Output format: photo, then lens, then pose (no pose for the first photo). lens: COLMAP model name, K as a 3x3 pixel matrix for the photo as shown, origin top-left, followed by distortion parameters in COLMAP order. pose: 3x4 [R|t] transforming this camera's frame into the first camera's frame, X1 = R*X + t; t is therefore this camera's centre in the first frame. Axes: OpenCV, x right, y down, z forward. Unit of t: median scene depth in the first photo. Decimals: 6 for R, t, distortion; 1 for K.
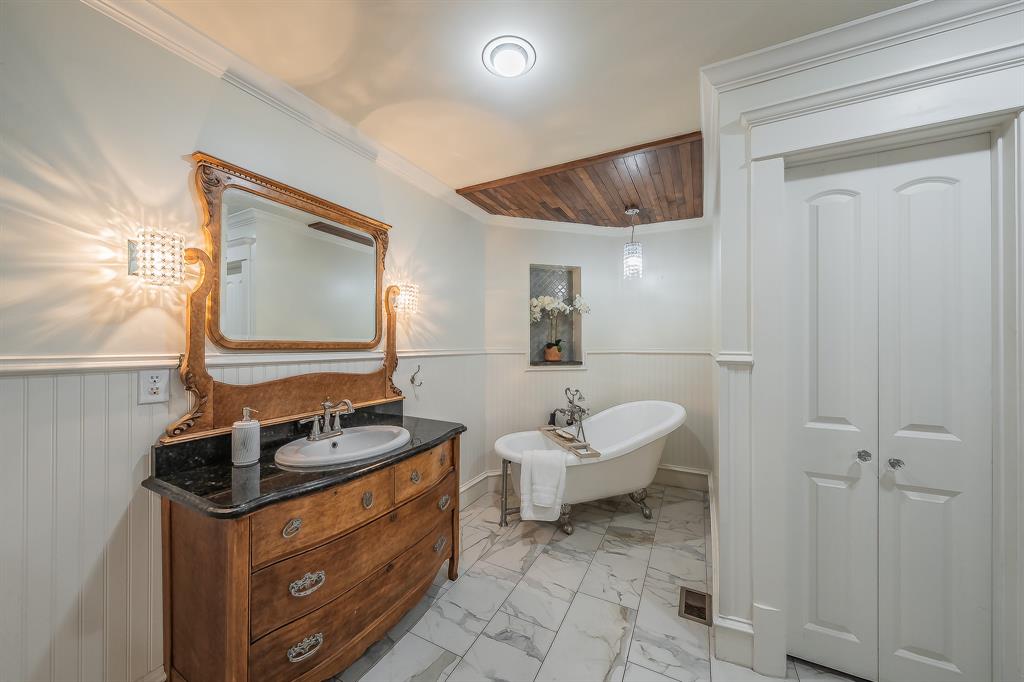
lens RADIAL K [[366.1, 0, 508.0], [0, 366.1, 341.6], [0, 0, 1]] dist [-0.000746, -0.000147]
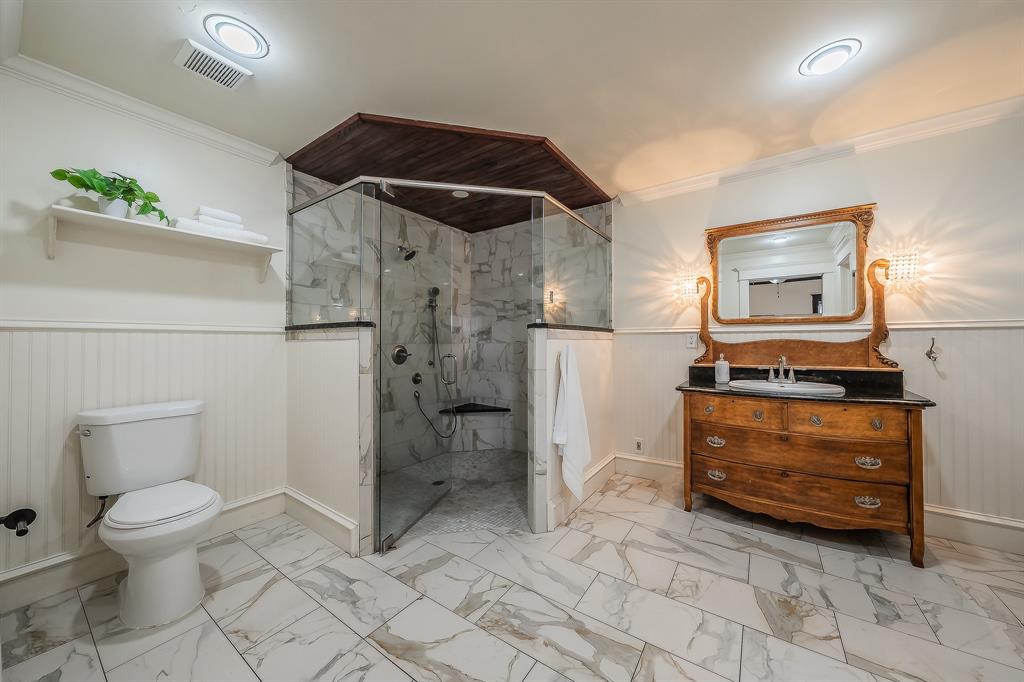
lens RADIAL K [[366.1, 0, 508.0], [0, 366.1, 341.6], [0, 0, 1]] dist [-0.000746, -0.000147]
pose [[-0.147964, -0.004917, -0.988981, 1.212904], [0.007483, 0.999953, -0.006091, 0.109269], [0.988964, -0.008302, -0.147920, 0.163115]]
